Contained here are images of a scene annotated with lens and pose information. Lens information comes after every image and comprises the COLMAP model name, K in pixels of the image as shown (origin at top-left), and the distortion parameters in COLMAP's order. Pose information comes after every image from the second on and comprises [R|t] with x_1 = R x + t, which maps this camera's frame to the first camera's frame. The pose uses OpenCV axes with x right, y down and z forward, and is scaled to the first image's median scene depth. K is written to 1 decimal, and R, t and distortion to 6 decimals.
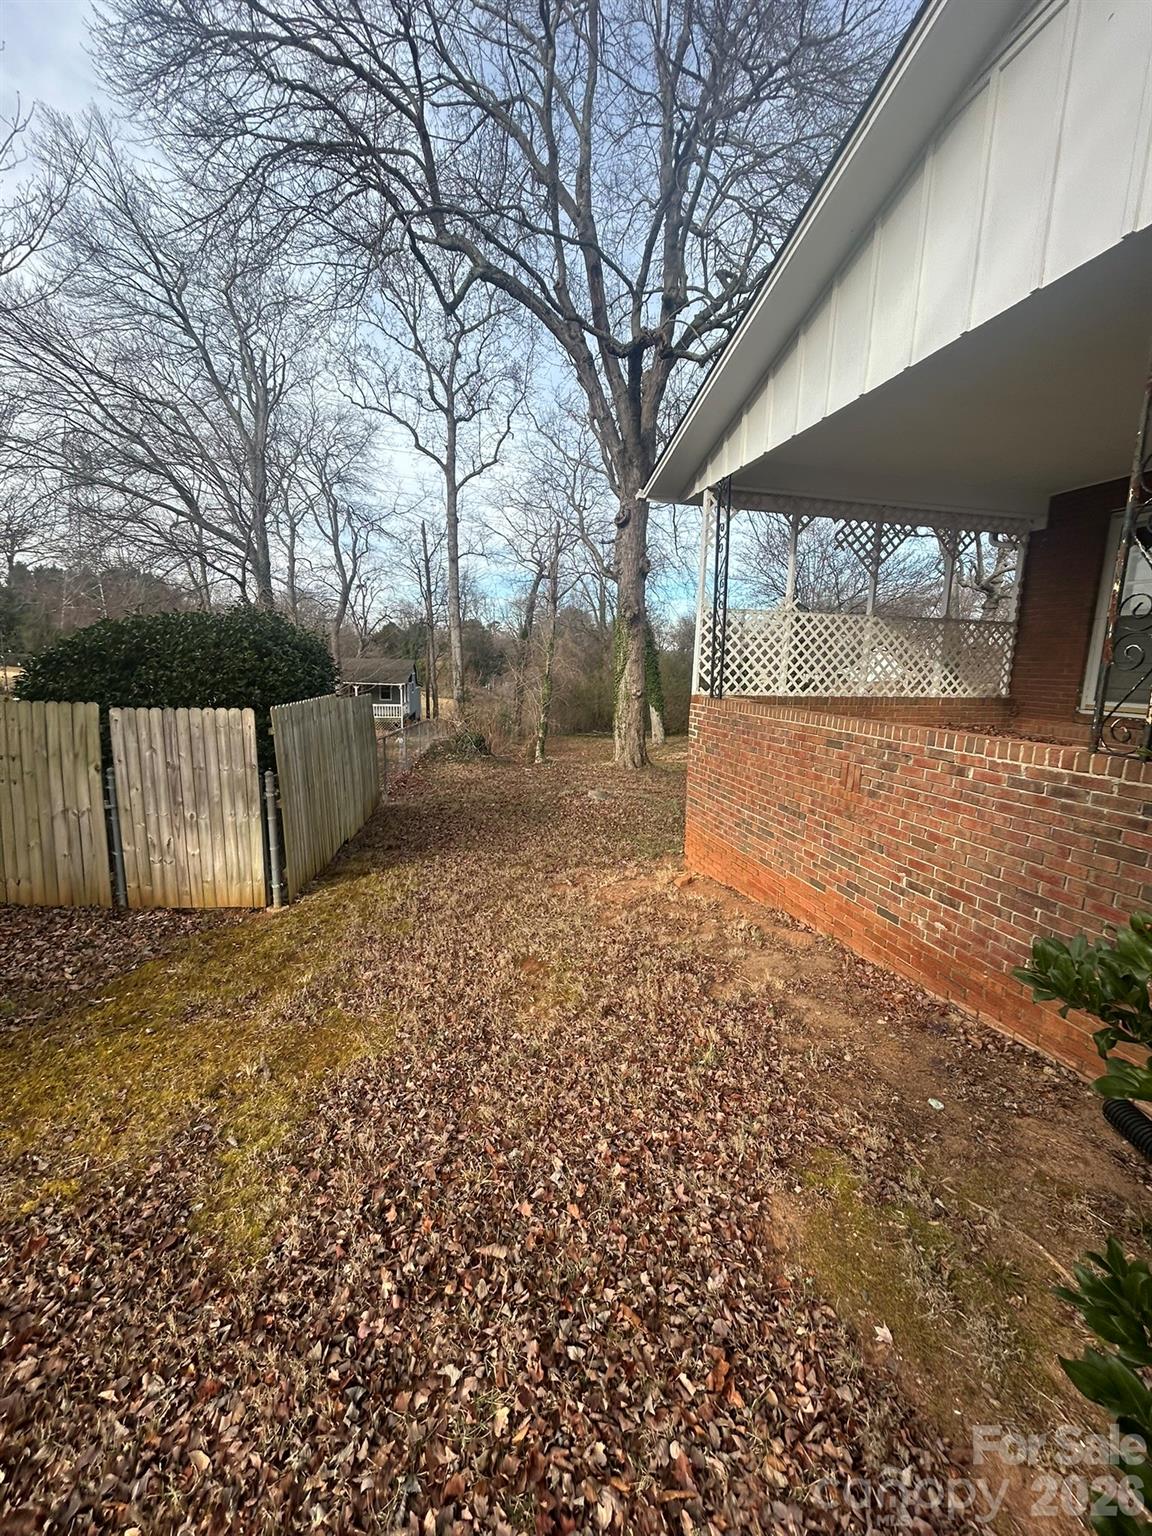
lens RADIAL K [[622.1, 0, 573.4], [0, 622.1, 758.5], [0, 0, 1]] dist [-0.000828, 0.000099]
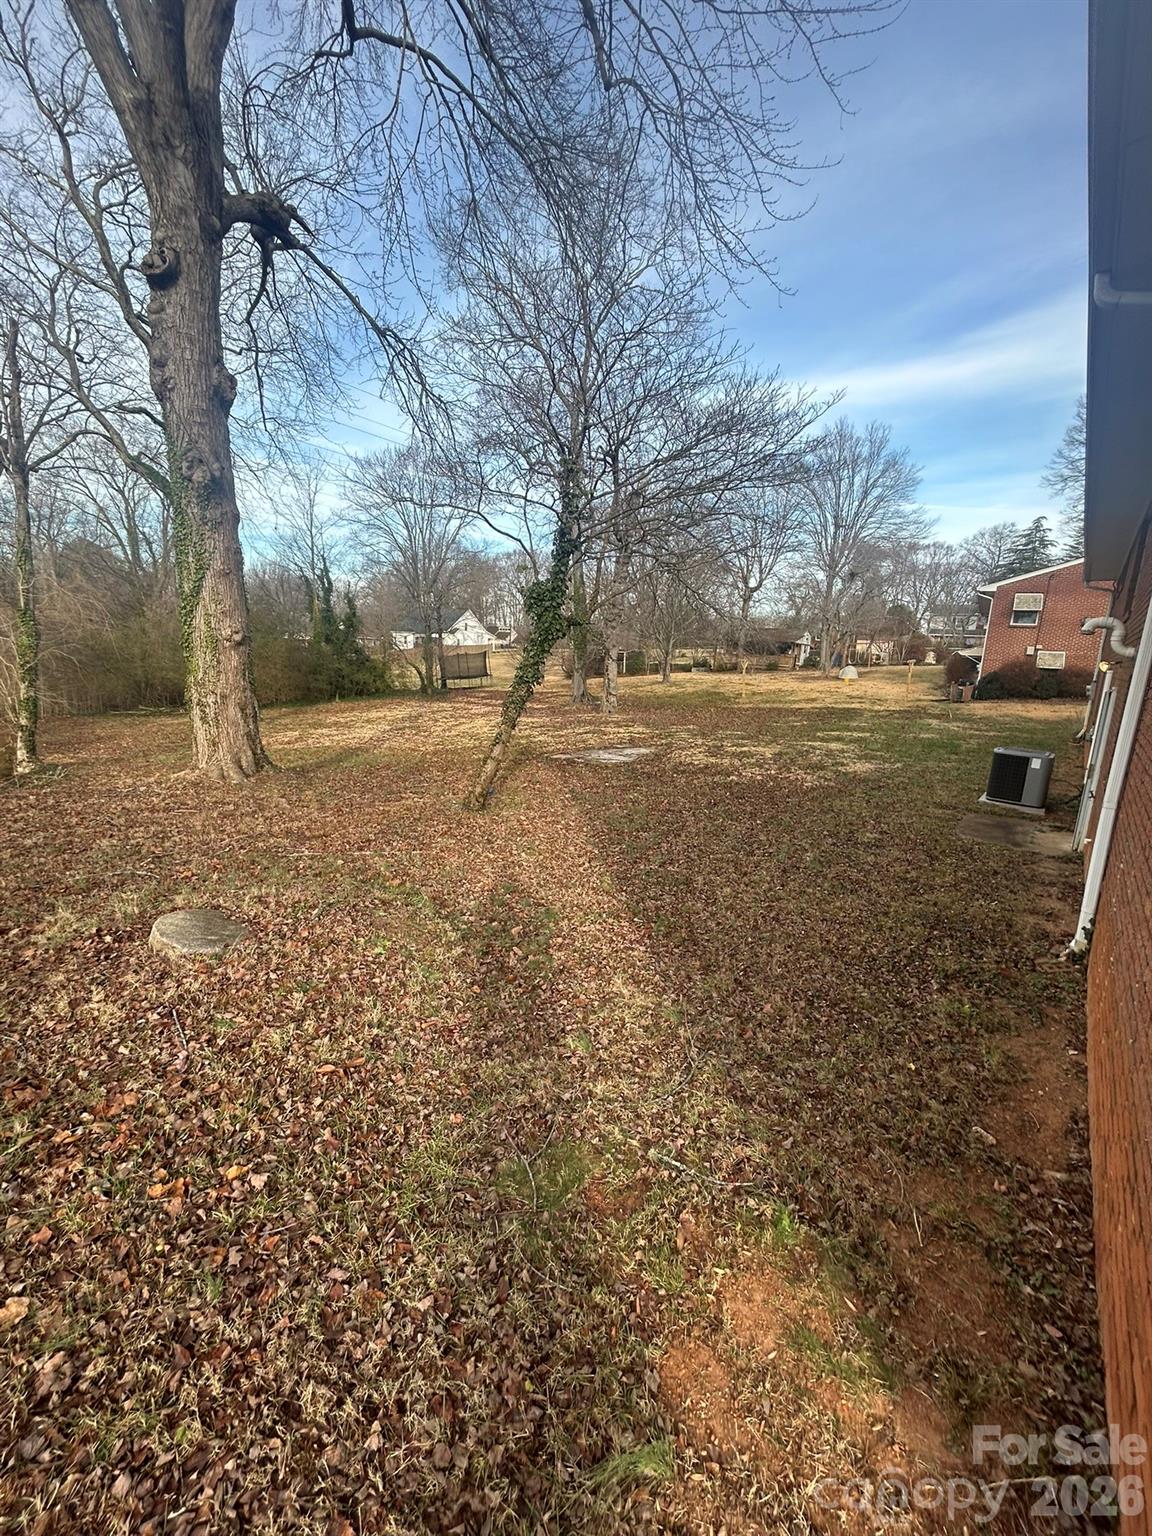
lens RADIAL K [[622.1, 0, 573.4], [0, 622.1, 758.5], [0, 0, 1]] dist [-0.000828, 0.000099]
pose [[0.801153, -0.102014, 0.589701, 0.011989], [0.067369, 0.994474, 0.080511, -0.025267], [-0.594655, -0.024774, 0.803599, 0.400811]]
